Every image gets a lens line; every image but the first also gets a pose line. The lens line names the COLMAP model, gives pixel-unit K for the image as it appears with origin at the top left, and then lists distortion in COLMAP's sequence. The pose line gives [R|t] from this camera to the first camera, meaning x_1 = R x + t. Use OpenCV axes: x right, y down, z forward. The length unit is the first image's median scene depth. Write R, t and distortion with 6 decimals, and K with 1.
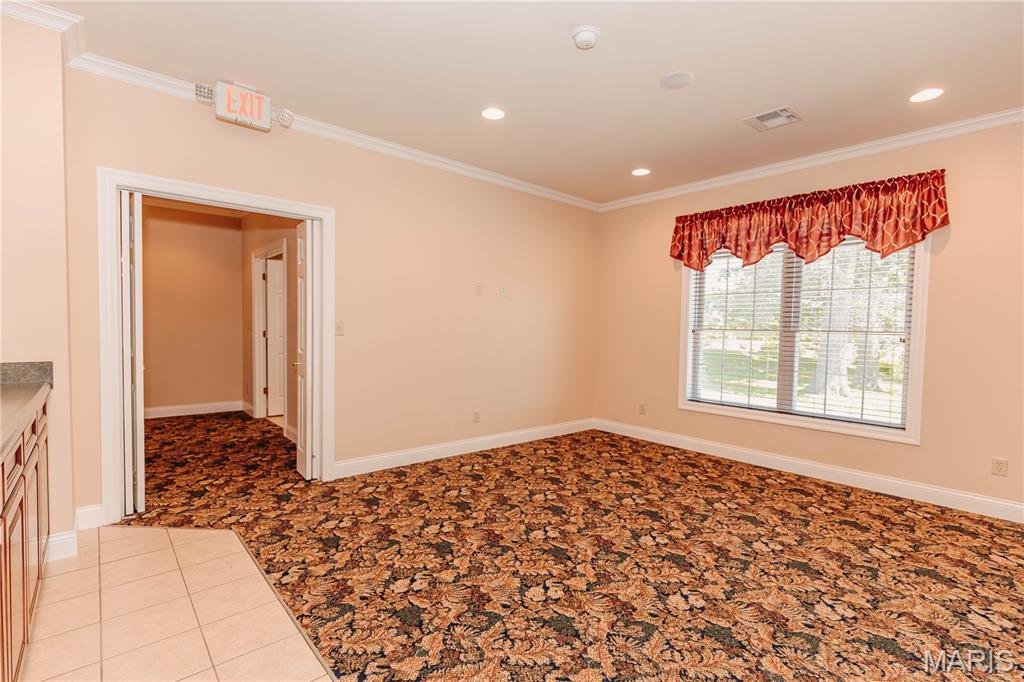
lens RADIAL K [[474.3, 0, 503.8], [0, 474.3, 342.0], [0, 0, 1]] dist [0.003671, 0.000371]
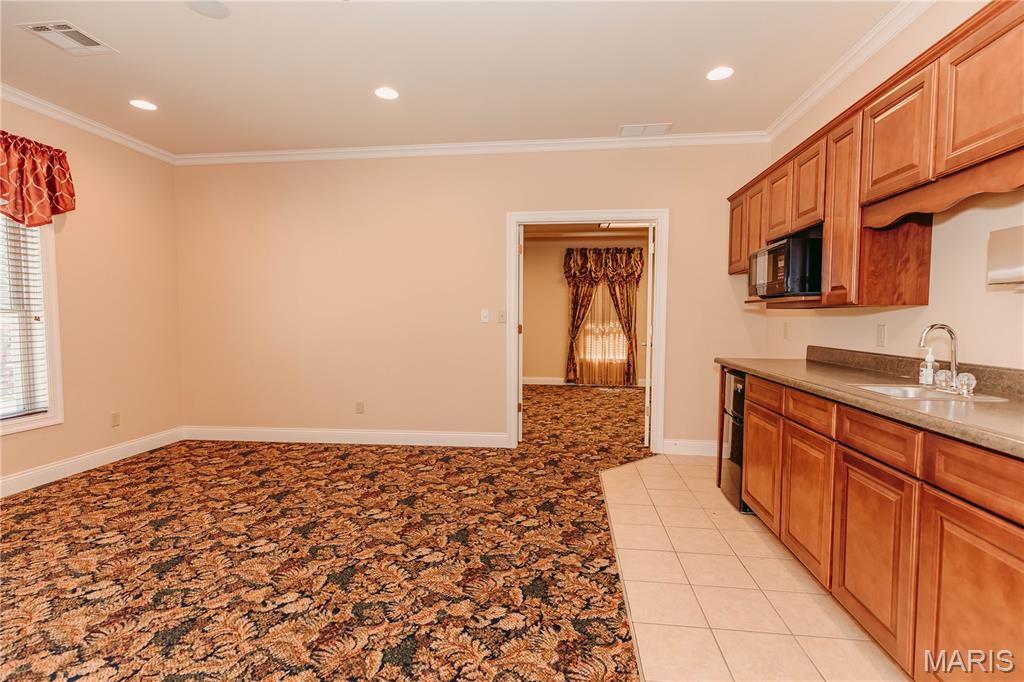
lens RADIAL K [[474.3, 0, 518.5], [0, 474.3, 346.1], [0, 0, 1]] dist [0.003671, 0.000371]
pose [[-0.689217, -0.062496, 0.721855, -0.721880], [0.010477, 0.995309, 0.096174, -0.046131], [-0.724479, 0.073847, -0.685329, 1.382414]]
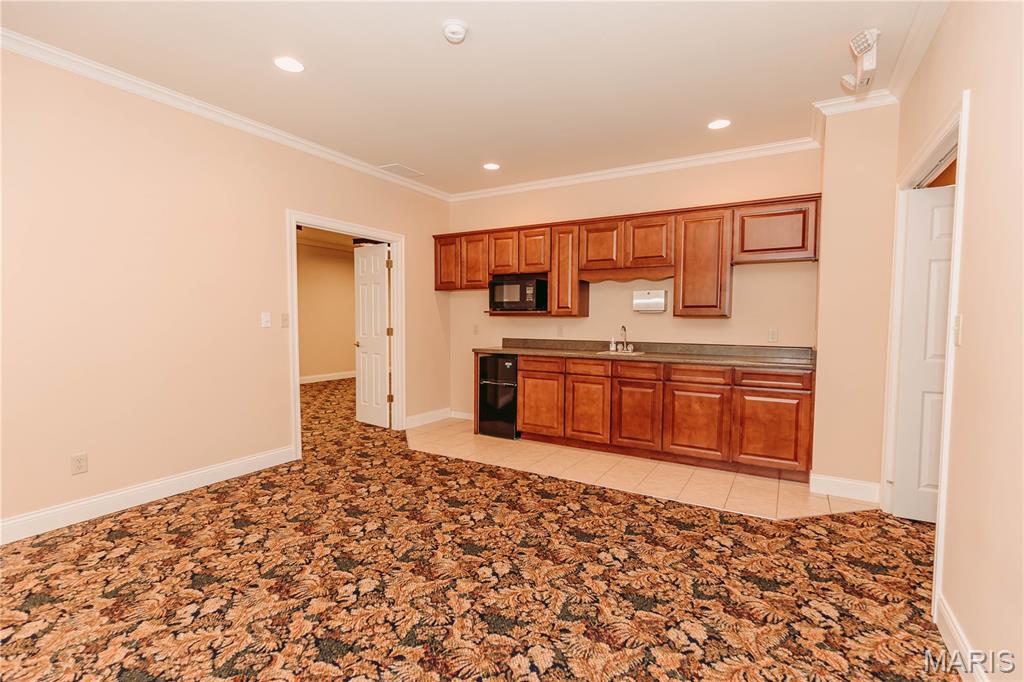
lens RADIAL K [[474.3, 0, 510.2], [0, 474.3, 337.4], [0, 0, 1]] dist [0.003671, 0.000371]
pose [[-0.942934, -0.010142, -0.332824, 0.385660], [-0.032679, 0.997529, 0.062187, -0.055358], [0.331371, 0.069514, -0.940936, 1.999026]]
